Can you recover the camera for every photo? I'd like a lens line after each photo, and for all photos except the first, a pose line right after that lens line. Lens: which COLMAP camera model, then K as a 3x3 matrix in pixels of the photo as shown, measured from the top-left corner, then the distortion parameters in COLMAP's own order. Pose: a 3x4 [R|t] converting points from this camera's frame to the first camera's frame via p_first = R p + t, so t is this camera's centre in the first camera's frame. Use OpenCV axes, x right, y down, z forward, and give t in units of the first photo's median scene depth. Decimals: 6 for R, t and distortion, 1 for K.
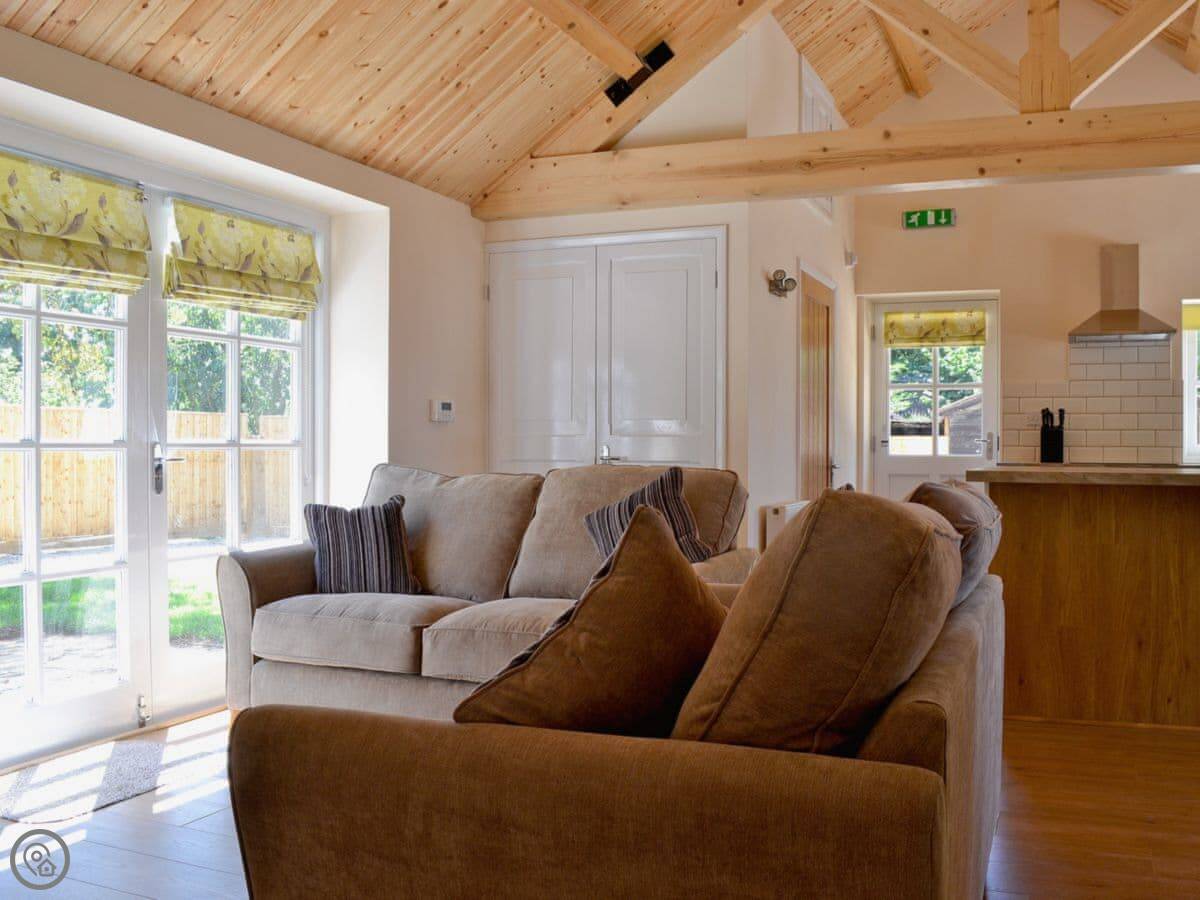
lens RADIAL K [[1110.4, 0, 600.0], [0, 1110.4, 450.0], [0, 0, 1]] dist [-0.079513, -0.004634]
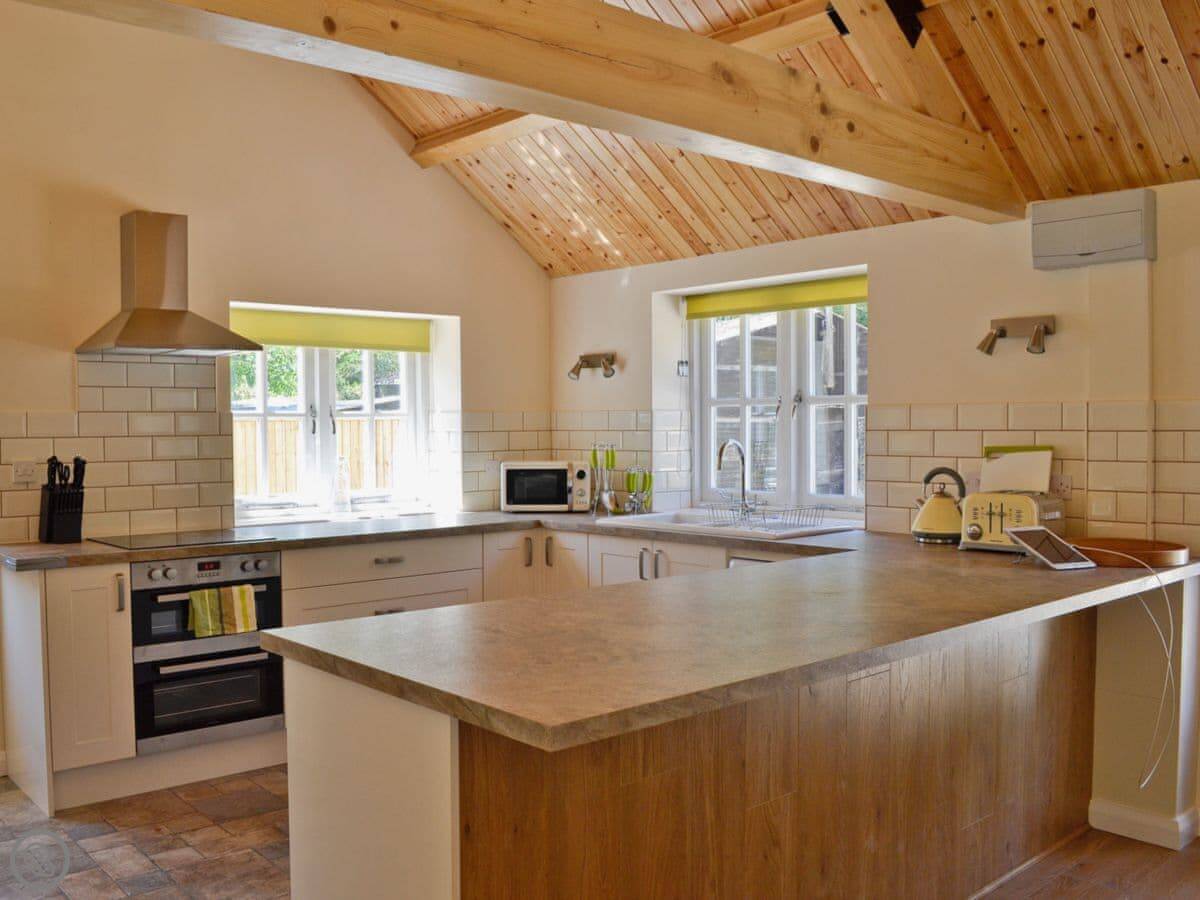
lens RADIAL K [[1110.4, 0, 600.0], [0, 1110.4, 450.0], [0, 0, 1]] dist [-0.079513, -0.004634]
pose [[0.436761, -0.028668, 0.899121, -0.029089], [0.013988, 0.999588, 0.025077, -0.091250], [-0.899469, 0.001624, 0.436982, 0.762490]]
